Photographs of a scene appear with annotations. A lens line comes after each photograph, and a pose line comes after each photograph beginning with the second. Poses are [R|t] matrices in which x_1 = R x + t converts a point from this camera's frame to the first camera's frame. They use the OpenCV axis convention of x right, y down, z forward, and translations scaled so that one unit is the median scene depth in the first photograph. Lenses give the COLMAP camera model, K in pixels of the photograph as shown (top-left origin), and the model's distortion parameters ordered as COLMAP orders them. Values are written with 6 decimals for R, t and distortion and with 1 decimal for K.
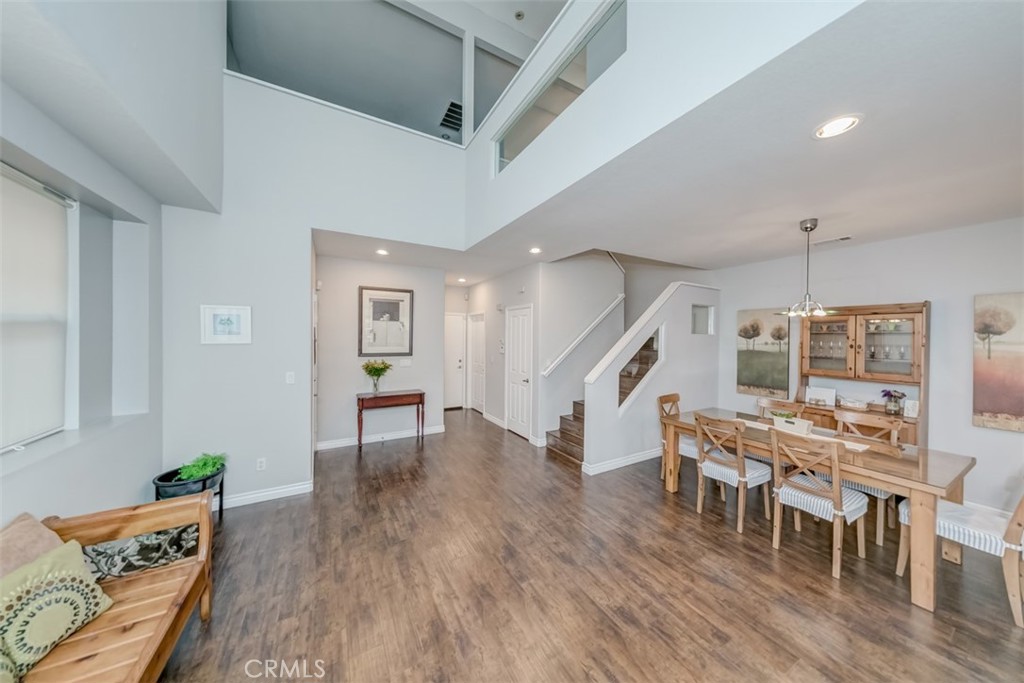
lens RADIAL K [[315.6, 0, 510.3], [0, 315.6, 337.8], [0, 0, 1]] dist [0.000275, 0.000006]
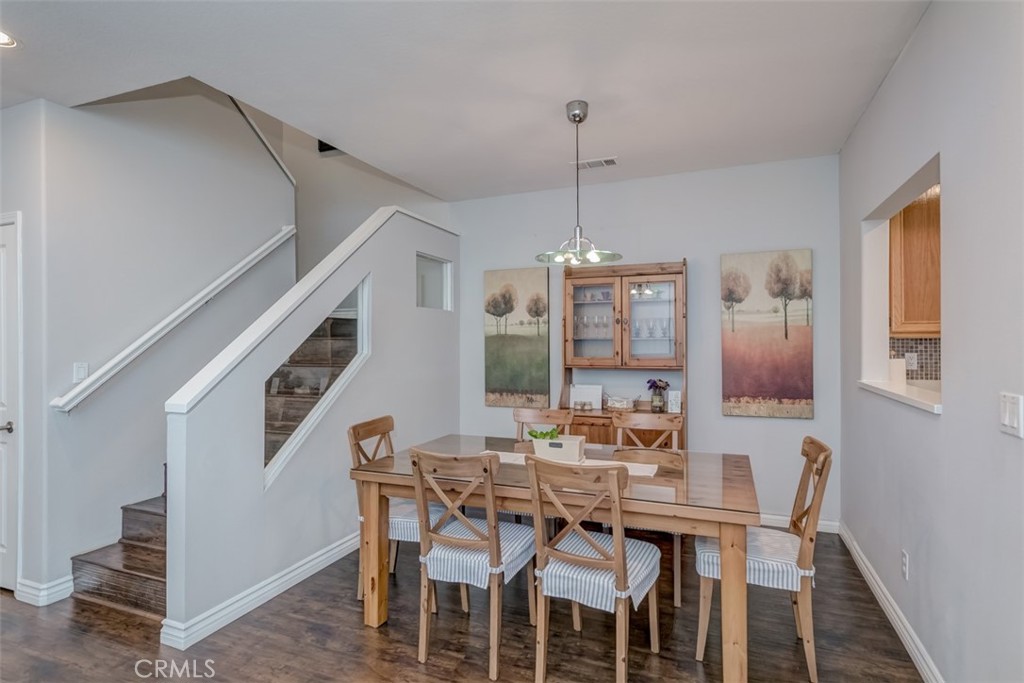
lens RADIAL K [[525.7, 0, 512.0], [0, 525.7, 341.5], [0, 0, 1]] dist [0.001250, 0.000537]
pose [[0.781108, -0.017138, 0.624161, 0.166668], [0.017141, 0.999835, 0.006002, 0.058240], [-0.624161, 0.006010, 0.781273, 0.228817]]
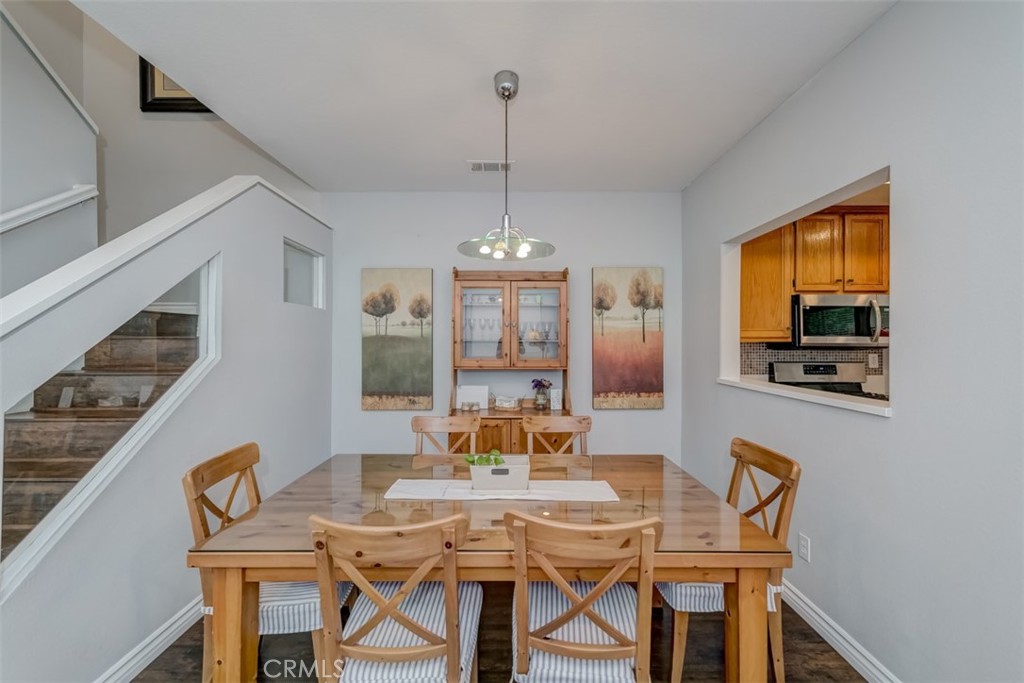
lens RADIAL K [[396.7, 0, 512.0], [0, 396.7, 341.5], [0, 0, 1]] dist [0.002092, 0.000071]
pose [[0.485986, -0.011497, 0.873891, 0.280382], [0.006699, 0.999933, 0.009430, 0.056317], [-0.873941, 0.001272, 0.486031, 0.523398]]
